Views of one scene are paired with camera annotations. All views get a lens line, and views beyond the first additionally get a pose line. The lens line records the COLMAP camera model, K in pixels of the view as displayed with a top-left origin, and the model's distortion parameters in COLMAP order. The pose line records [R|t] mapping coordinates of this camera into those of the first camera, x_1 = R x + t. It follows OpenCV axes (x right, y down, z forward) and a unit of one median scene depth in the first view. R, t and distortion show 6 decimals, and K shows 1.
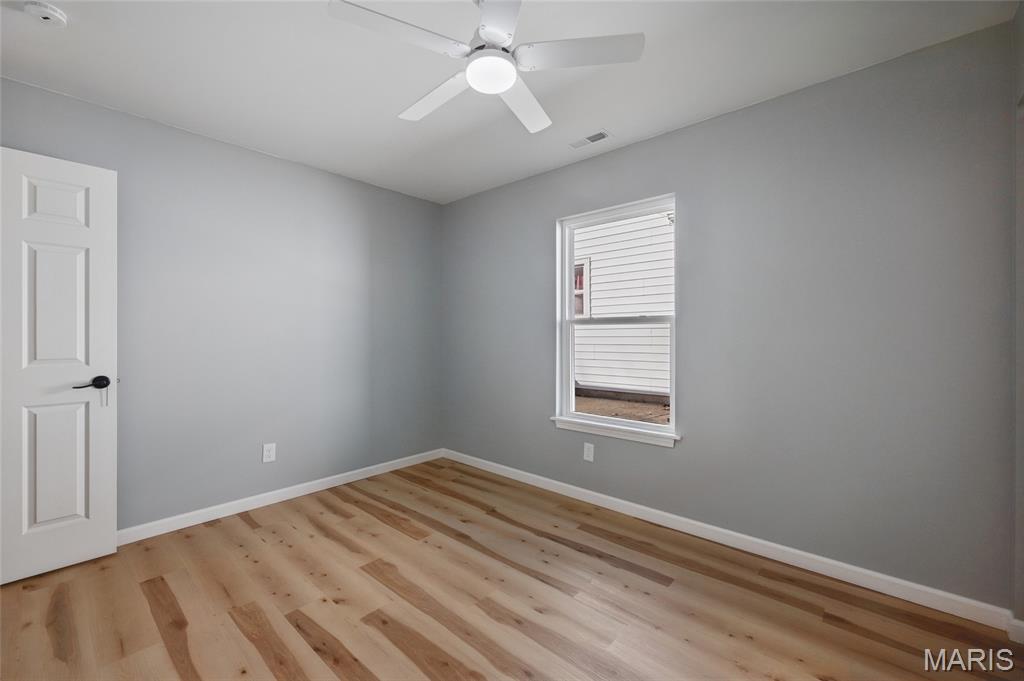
lens RADIAL K [[418.5, 0, 513.6], [0, 418.5, 343.0], [0, 0, 1]] dist [0.002820, -0.000484]
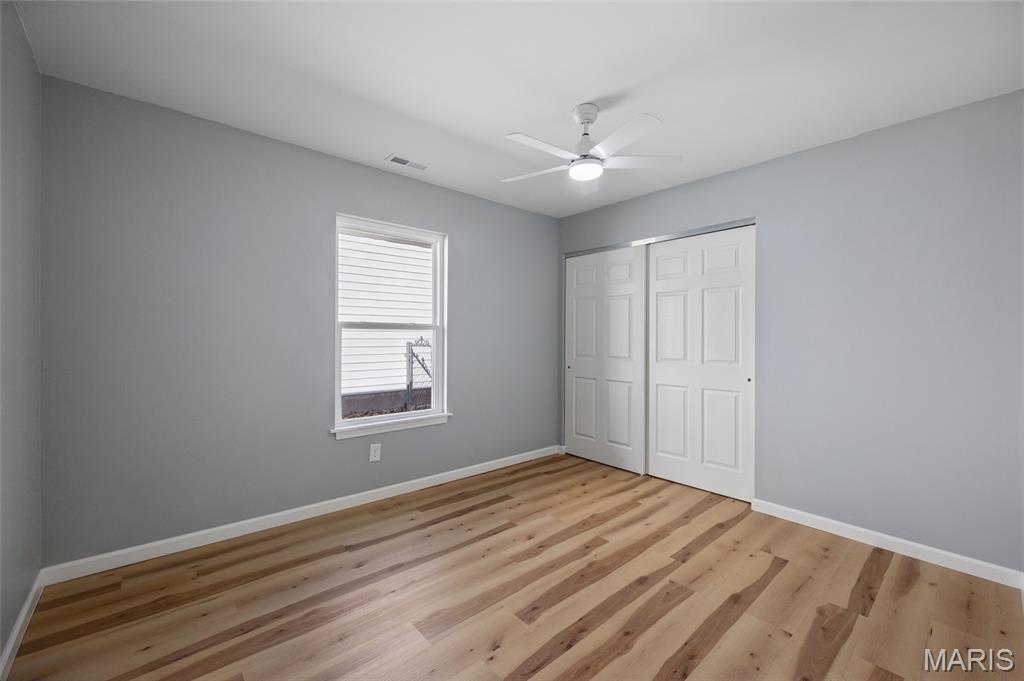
lens RADIAL K [[418.5, 0, 513.6], [0, 418.5, 343.0], [0, 0, 1]] dist [0.002820, -0.000484]
pose [[0.113676, -0.007829, 0.993487, -0.894248], [0.010169, 0.999926, 0.006716, -0.012816], [-0.993466, 0.009339, 0.113747, 0.603028]]
